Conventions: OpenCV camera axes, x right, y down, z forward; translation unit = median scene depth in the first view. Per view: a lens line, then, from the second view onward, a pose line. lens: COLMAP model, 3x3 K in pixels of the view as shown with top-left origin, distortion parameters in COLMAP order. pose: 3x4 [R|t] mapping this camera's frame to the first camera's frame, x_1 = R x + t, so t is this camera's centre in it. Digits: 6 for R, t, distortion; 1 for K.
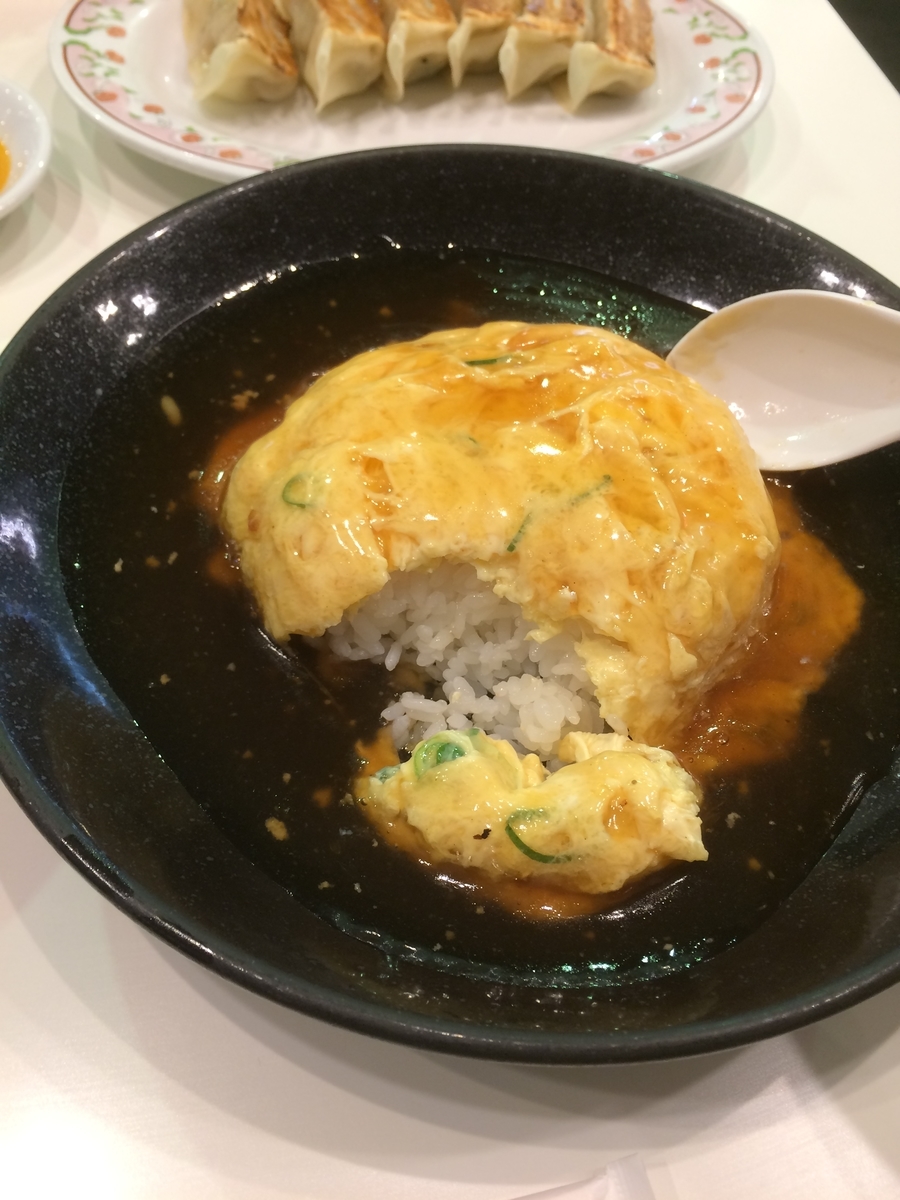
lens RADIAL K [[1045.2, 0, 458.8], [0, 1045.2, 604.7], [0, 0, 1]] dist [0.063937, -0.103713]
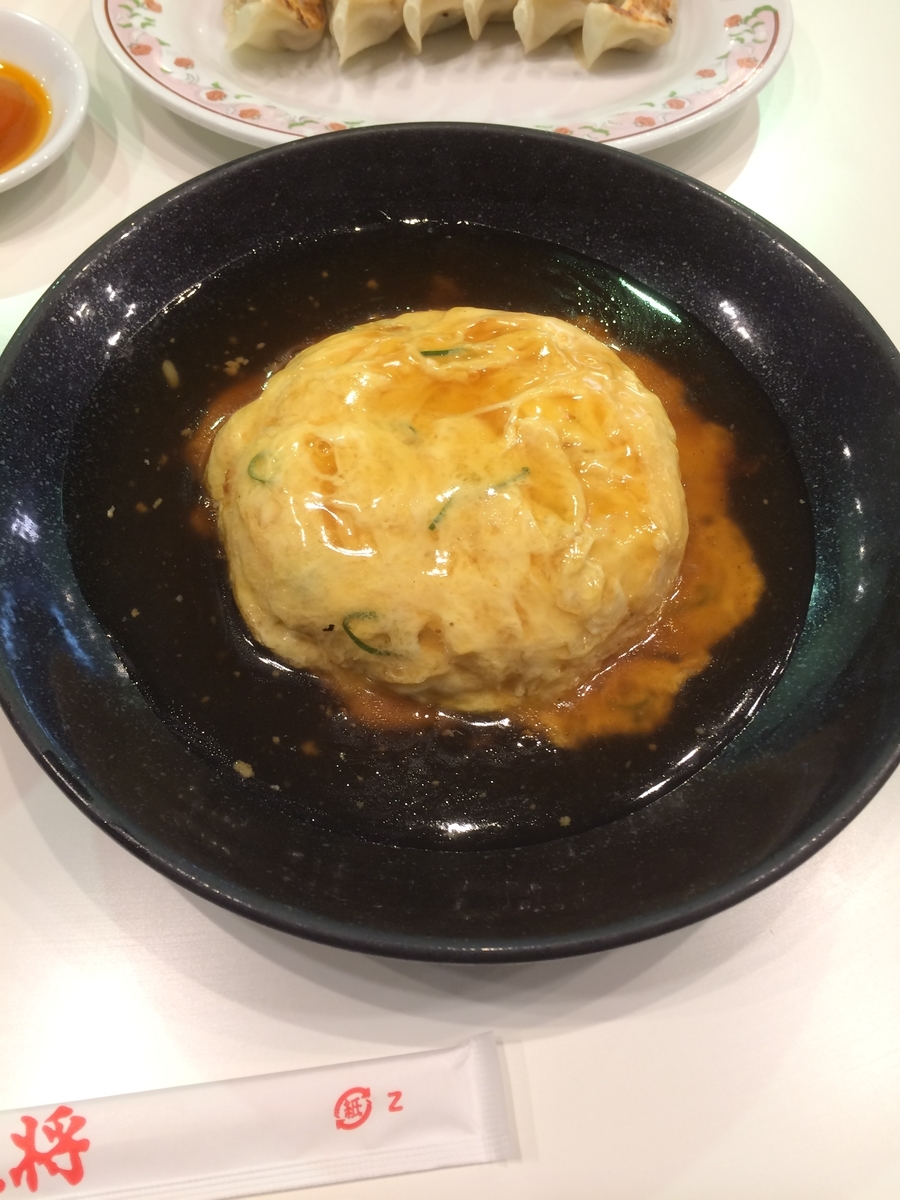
lens RADIAL K [[1045.2, 0, 459.5], [0, 1045.2, 605.9], [0, 0, 1]] dist [0.063937, -0.103713]
pose [[0.995333, 0.068603, -0.067863, 0.132089], [-0.060532, 0.991569, 0.114572, -0.085731], [0.075151, -0.109930, 0.991094, -0.131195]]
